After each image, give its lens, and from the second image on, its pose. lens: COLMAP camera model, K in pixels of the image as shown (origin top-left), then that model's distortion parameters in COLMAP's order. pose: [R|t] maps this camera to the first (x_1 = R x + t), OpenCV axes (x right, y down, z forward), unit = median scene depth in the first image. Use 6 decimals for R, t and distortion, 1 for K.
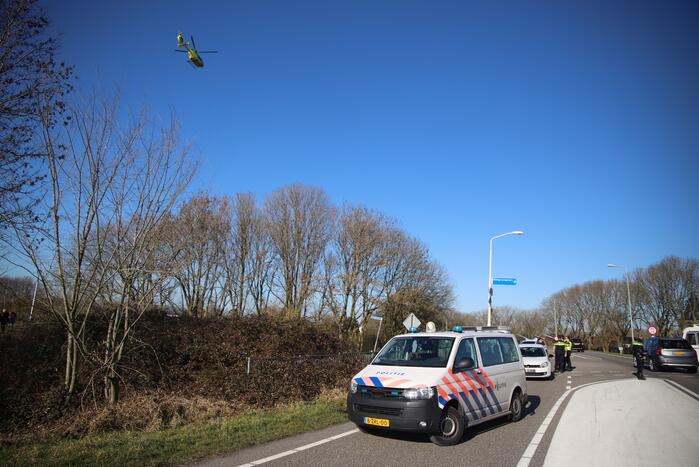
lens RADIAL K [[472.2, 0, 362.2], [0, 472.2, 252.1], [0, 0, 1]] dist [-0.054980, 0.001928]
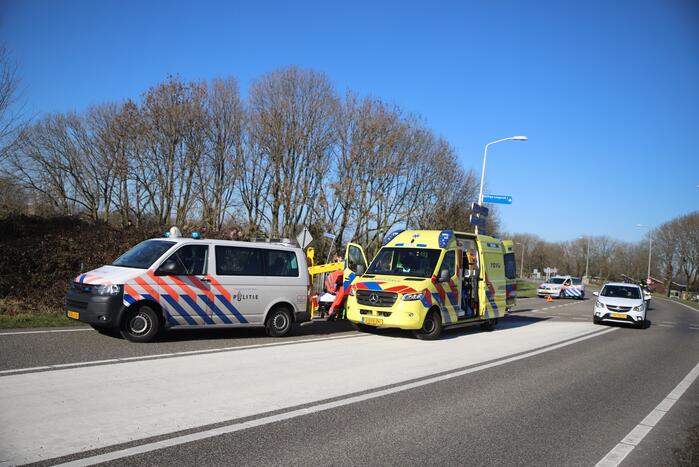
lens RADIAL K [[613.5, 0, 351.8], [0, 613.5, 229.8], [0, 0, 1]] dist [0.003191, -0.000561]
pose [[0.987796, 0.052340, -0.146697, 0.631670], [-0.034374, 0.991882, 0.122429, -0.014926], [0.151914, -0.115892, 0.981576, -0.184039]]
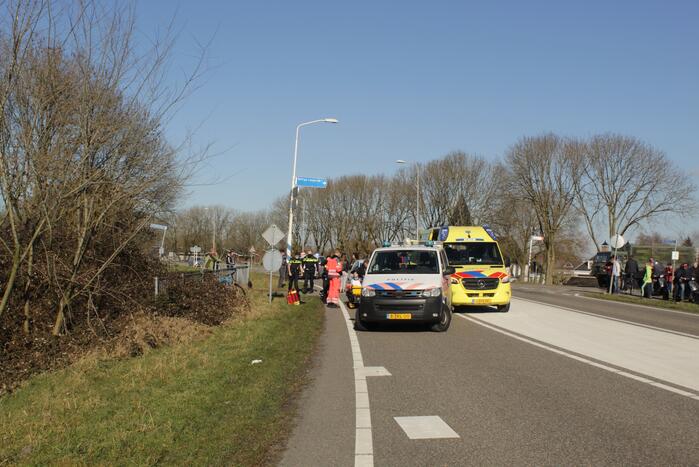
lens RADIAL K [[801.4, 0, 354.3], [0, 801.4, 252.4], [0, 0, 1]] dist [-0.011494, 0.000000]
pose [[0.869008, -0.003716, 0.494784, -0.881843], [-0.084100, 0.984312, 0.155100, -0.105178], [-0.487599, -0.176395, 0.855063, -0.592957]]
